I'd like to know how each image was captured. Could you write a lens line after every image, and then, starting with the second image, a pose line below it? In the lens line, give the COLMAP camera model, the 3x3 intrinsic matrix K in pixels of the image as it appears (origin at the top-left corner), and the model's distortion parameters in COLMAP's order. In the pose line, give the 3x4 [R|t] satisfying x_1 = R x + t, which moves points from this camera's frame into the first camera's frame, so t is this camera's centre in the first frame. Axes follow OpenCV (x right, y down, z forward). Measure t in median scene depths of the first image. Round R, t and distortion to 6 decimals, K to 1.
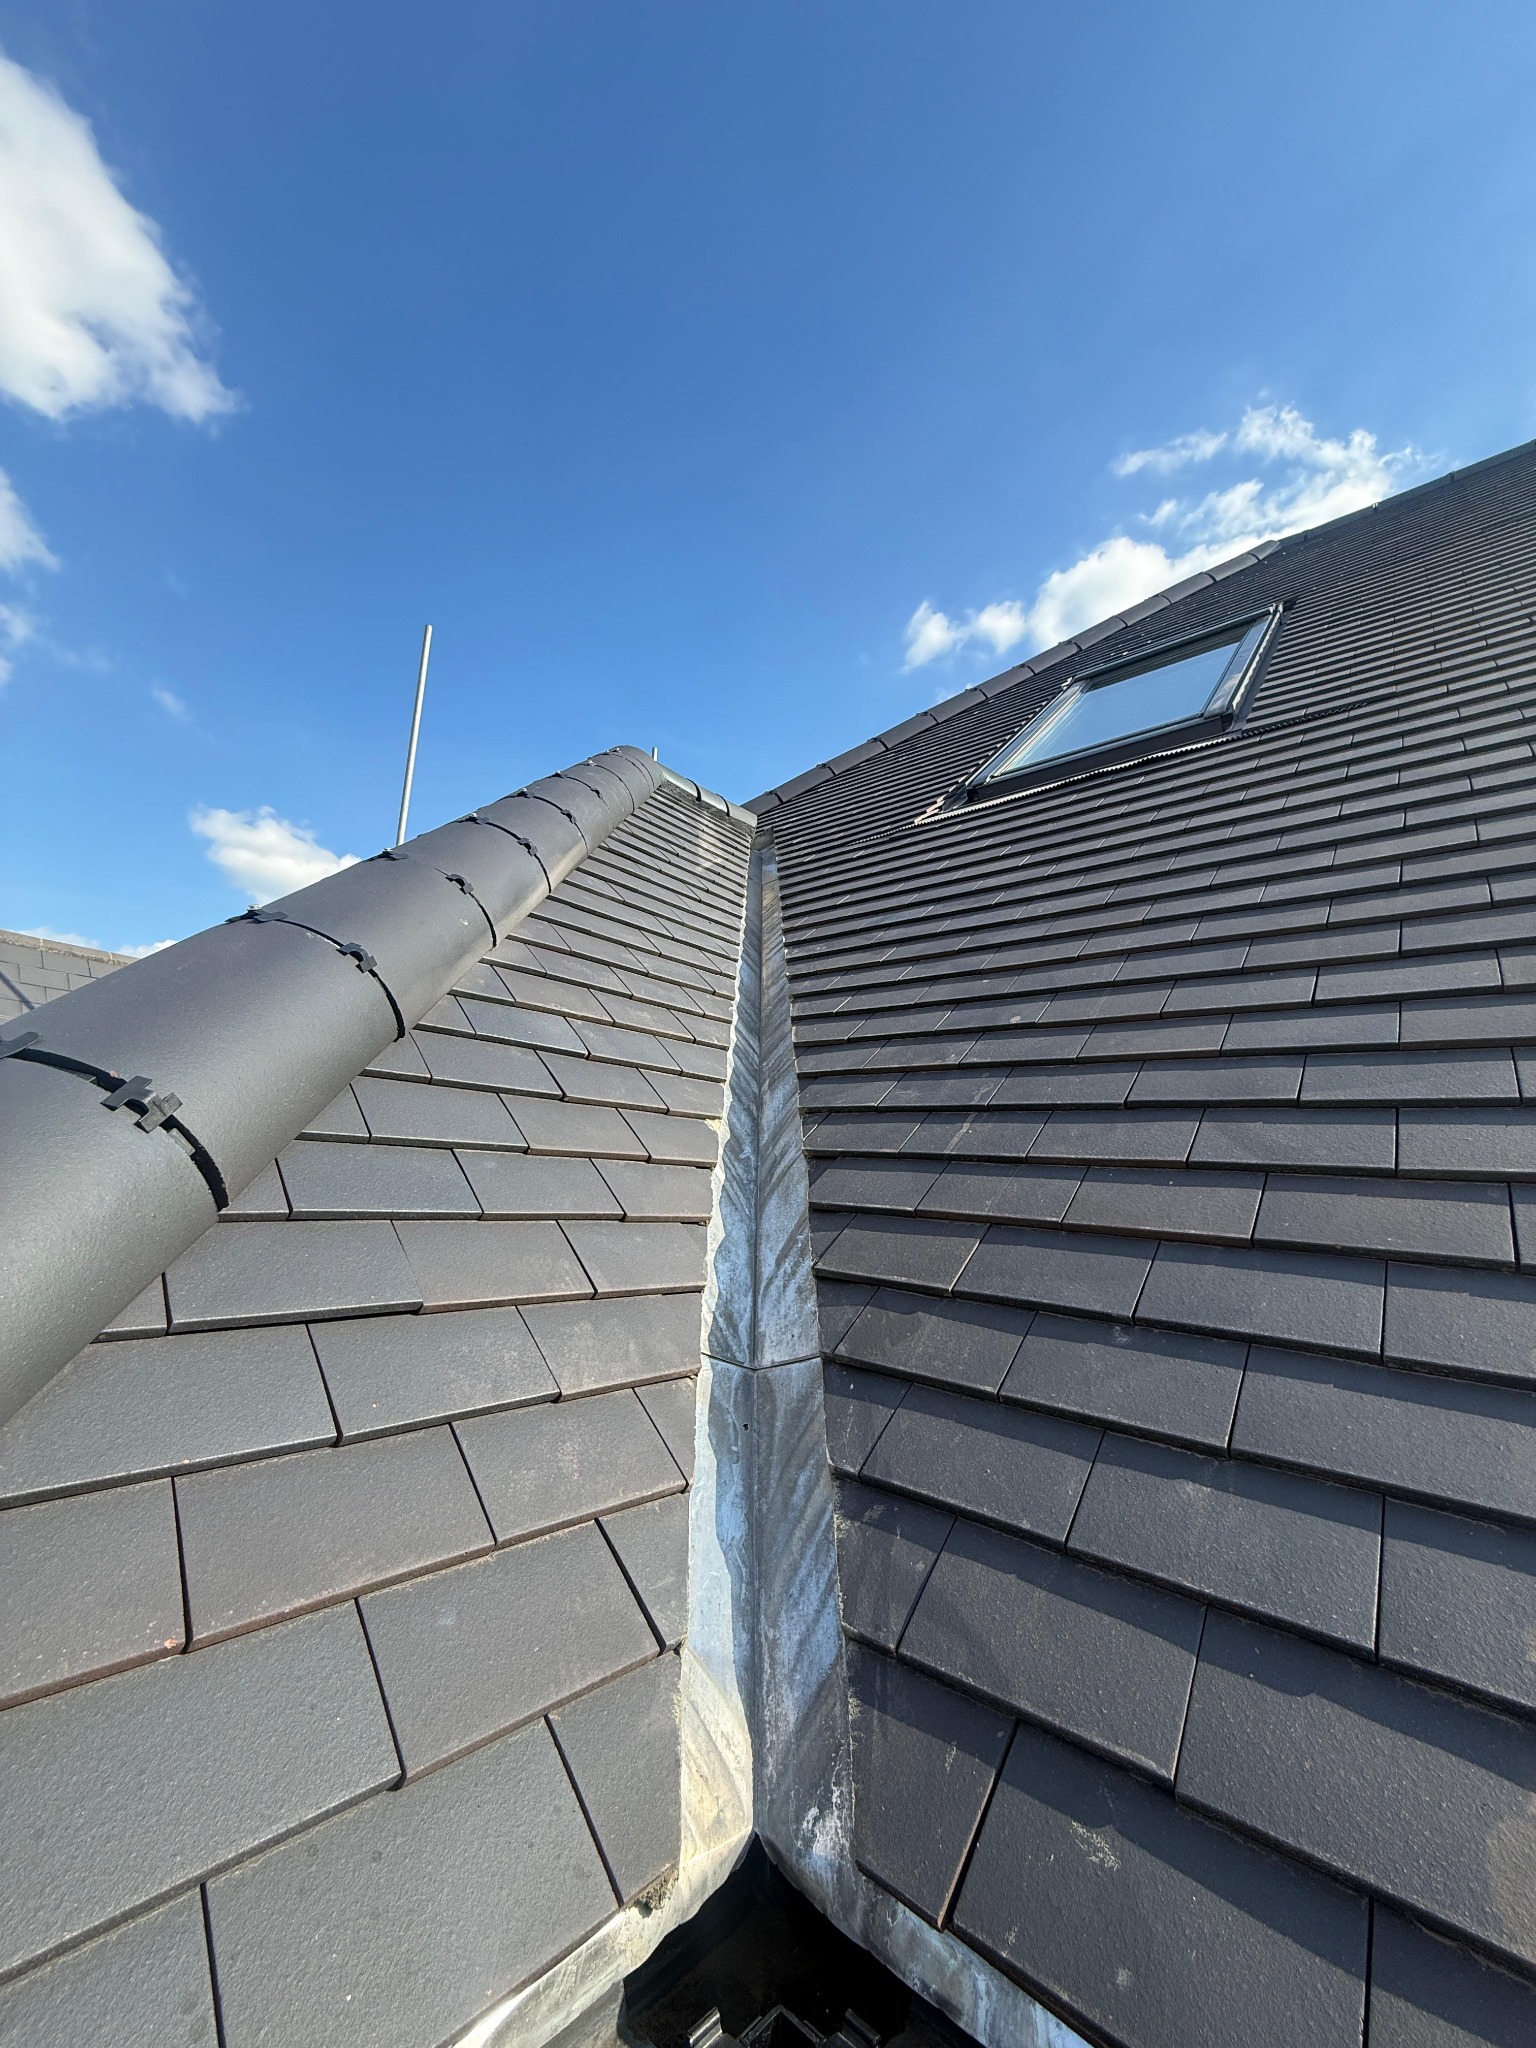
lens RADIAL K [[803.8, 0, 768.0], [0, 803.8, 1024.0], [0, 0, 1]] dist [0.005486, 0.000295]
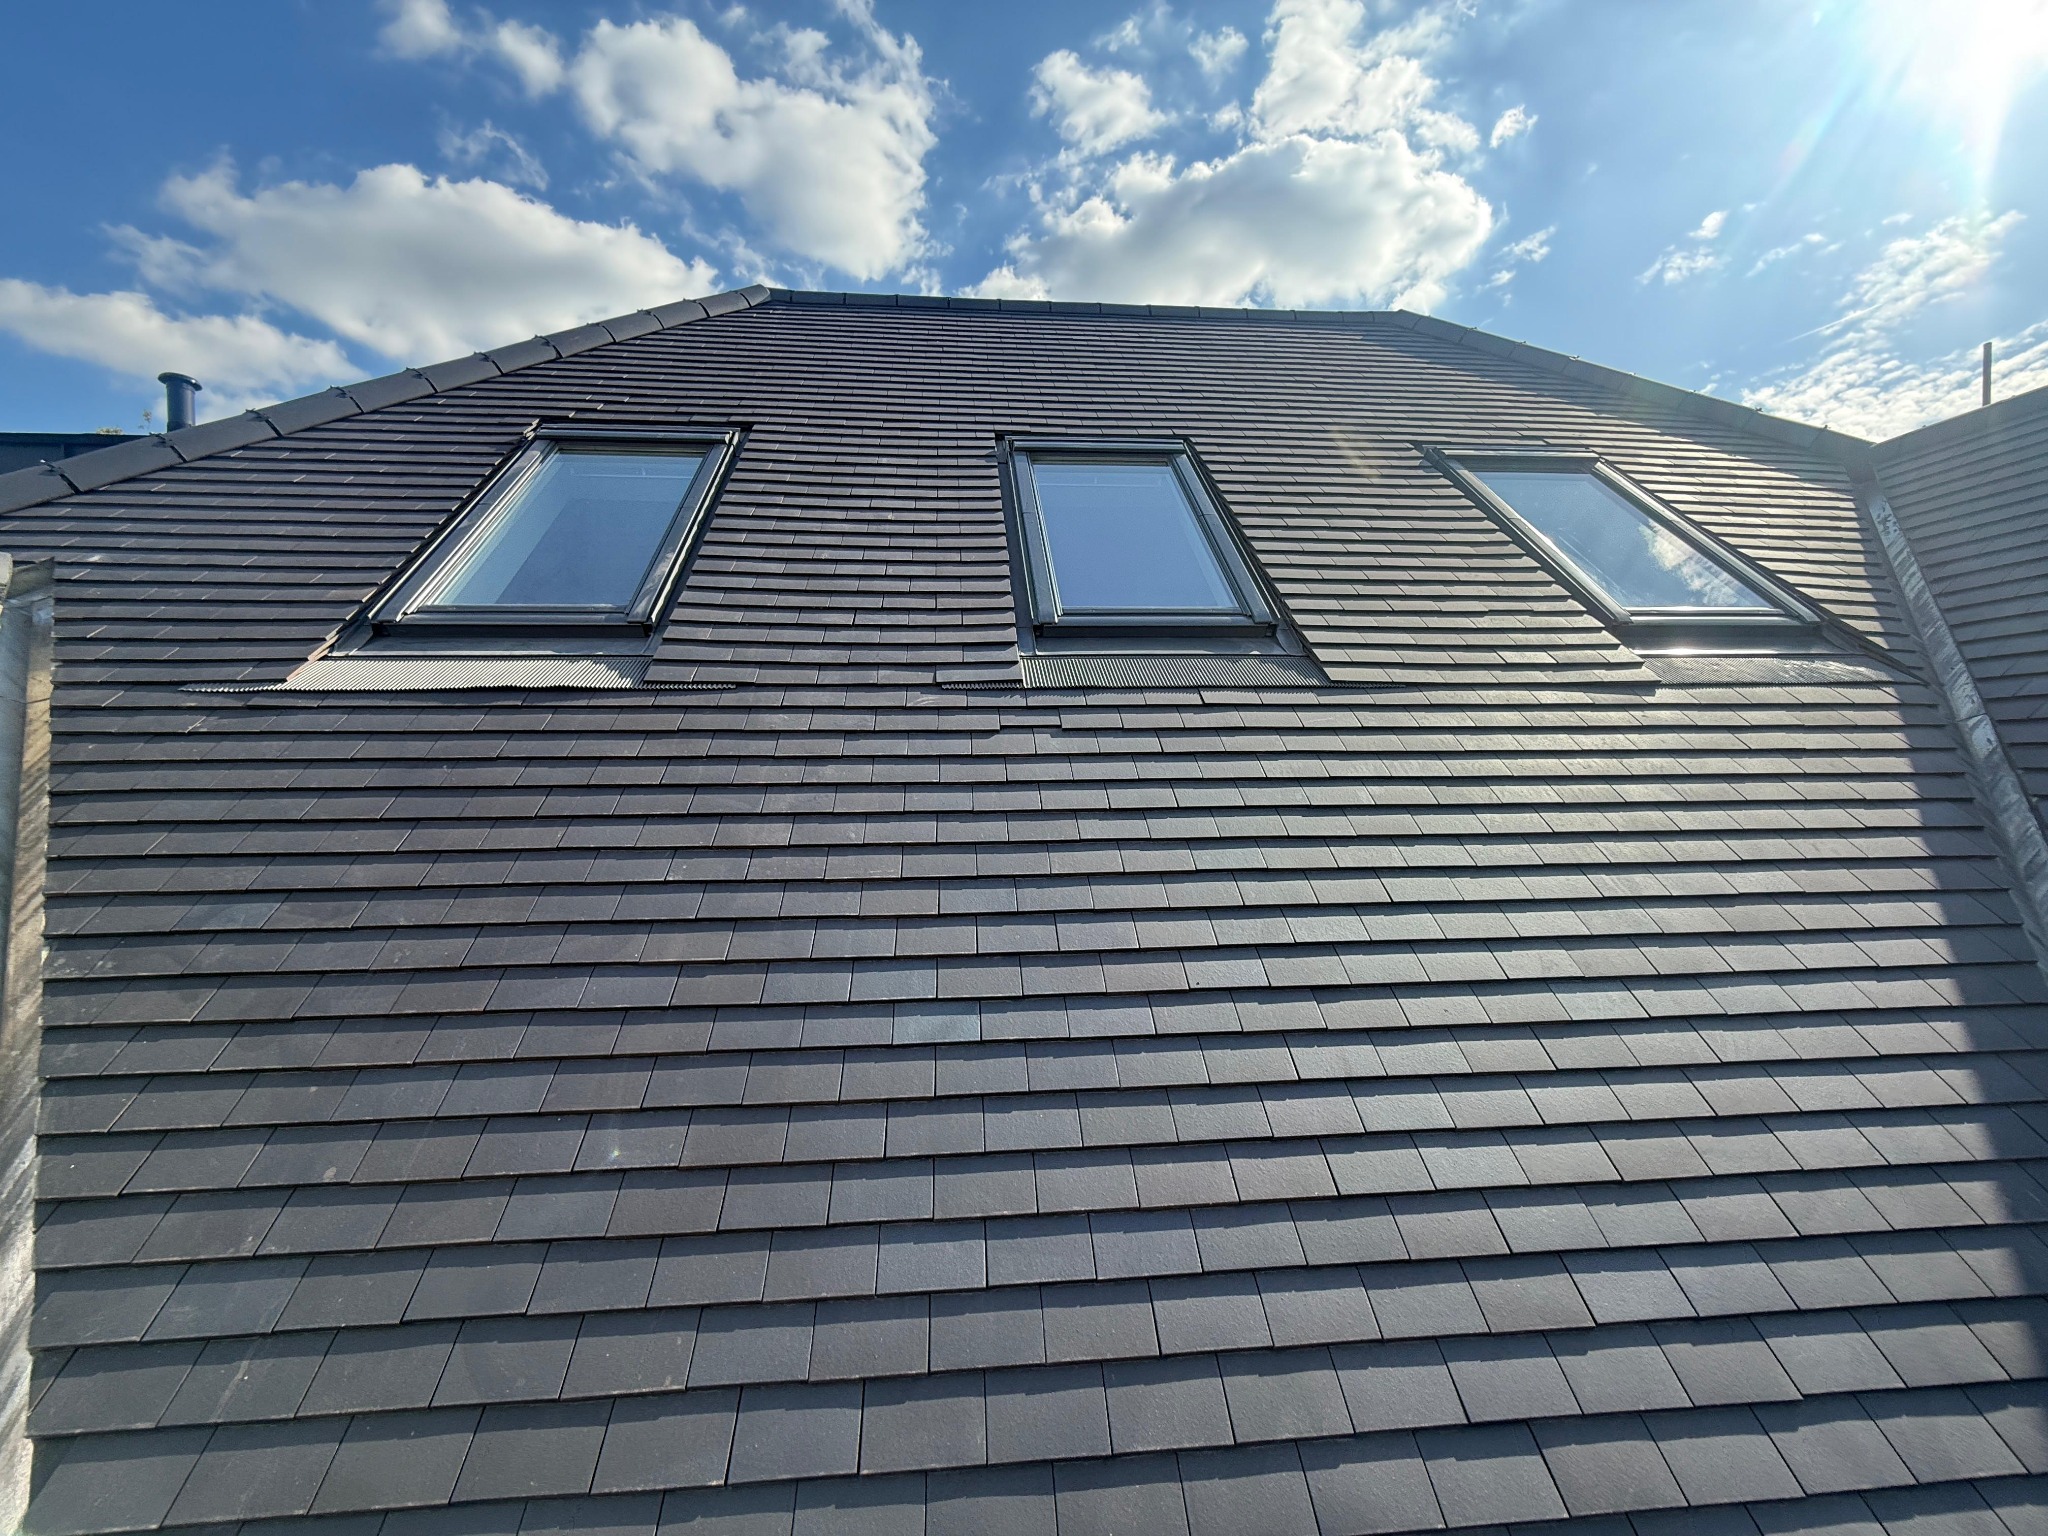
lens RADIAL K [[803.8, 0, 1027.6], [0, 803.8, 793.5], [0, 0, 1]] dist [0.005486, 0.000295]
pose [[0.695993, -0.095754, 0.711635, 0.104257], [-0.074145, 0.976187, 0.203866, -0.345022], [-0.714210, -0.194654, 0.672320, -0.123419]]
